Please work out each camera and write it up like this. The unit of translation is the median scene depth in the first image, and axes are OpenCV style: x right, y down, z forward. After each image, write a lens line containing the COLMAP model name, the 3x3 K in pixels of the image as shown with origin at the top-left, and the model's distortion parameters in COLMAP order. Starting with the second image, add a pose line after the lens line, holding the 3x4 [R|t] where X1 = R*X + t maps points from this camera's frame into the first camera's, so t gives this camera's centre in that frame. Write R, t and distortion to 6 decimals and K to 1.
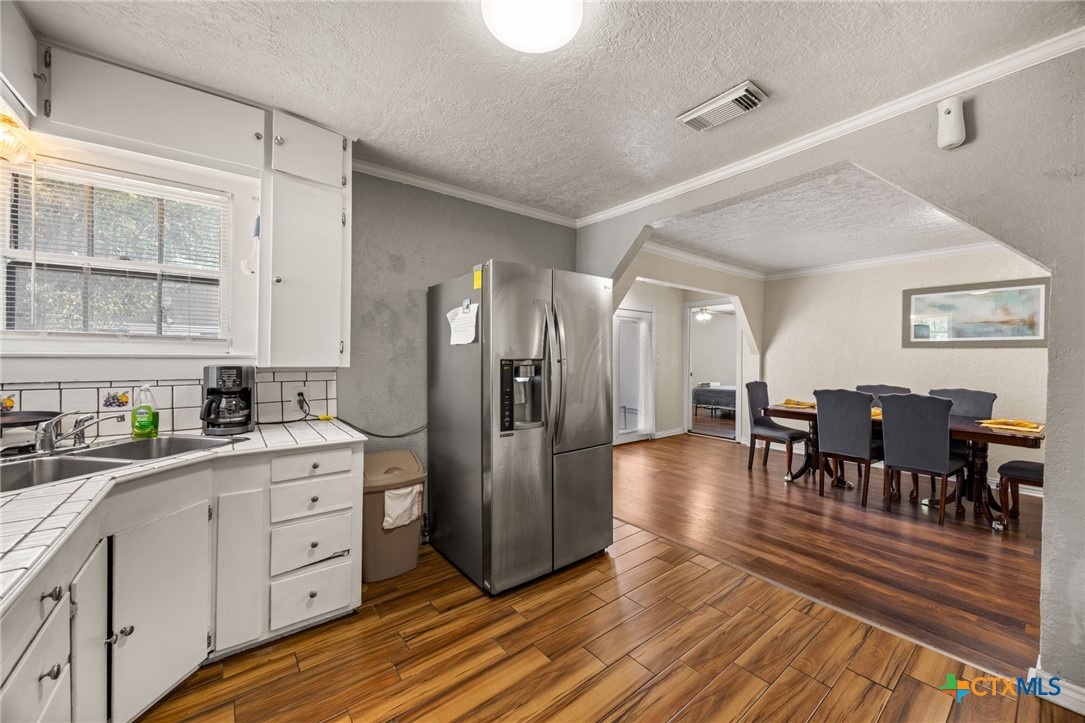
lens RADIAL K [[414.2, 0, 547.1], [0, 414.2, 360.4], [0, 0, 1]] dist [0.002517, 0.000240]
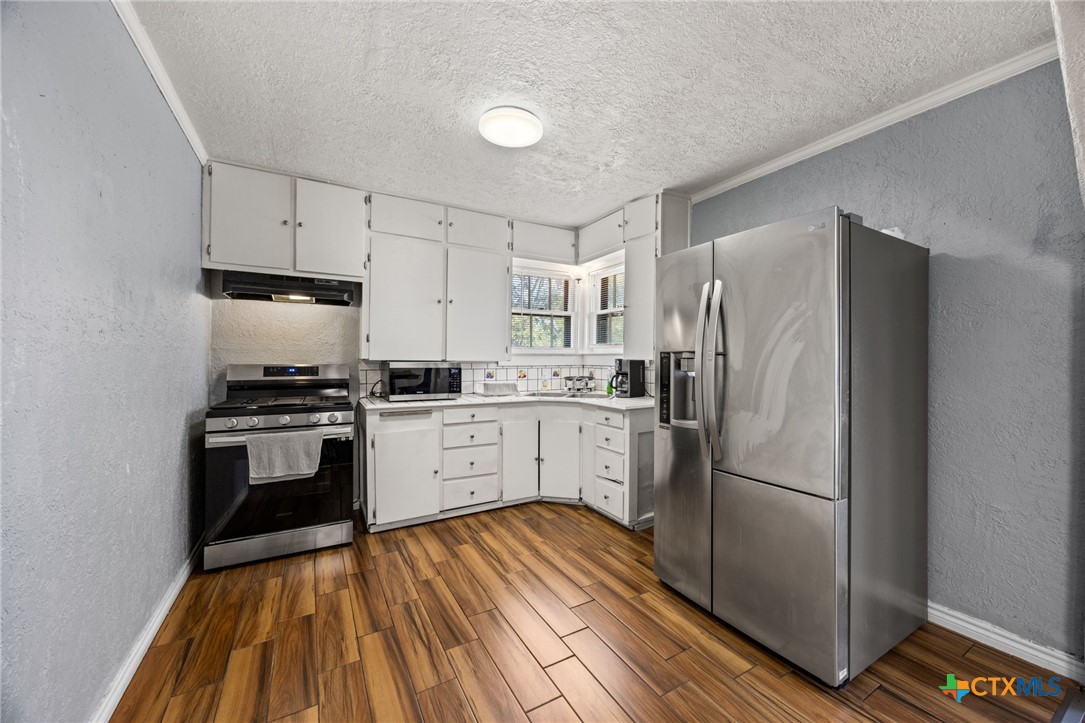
lens RADIAL K [[414.2, 0, 552.0], [0, 414.2, 358.4], [0, 0, 1]] dist [0.002517, 0.000240]
pose [[-0.140968, -0.005412, -0.989999, 1.016159], [-0.014582, 0.999888, -0.003389, 0.021815], [0.989907, 0.013958, -0.141031, 0.940423]]
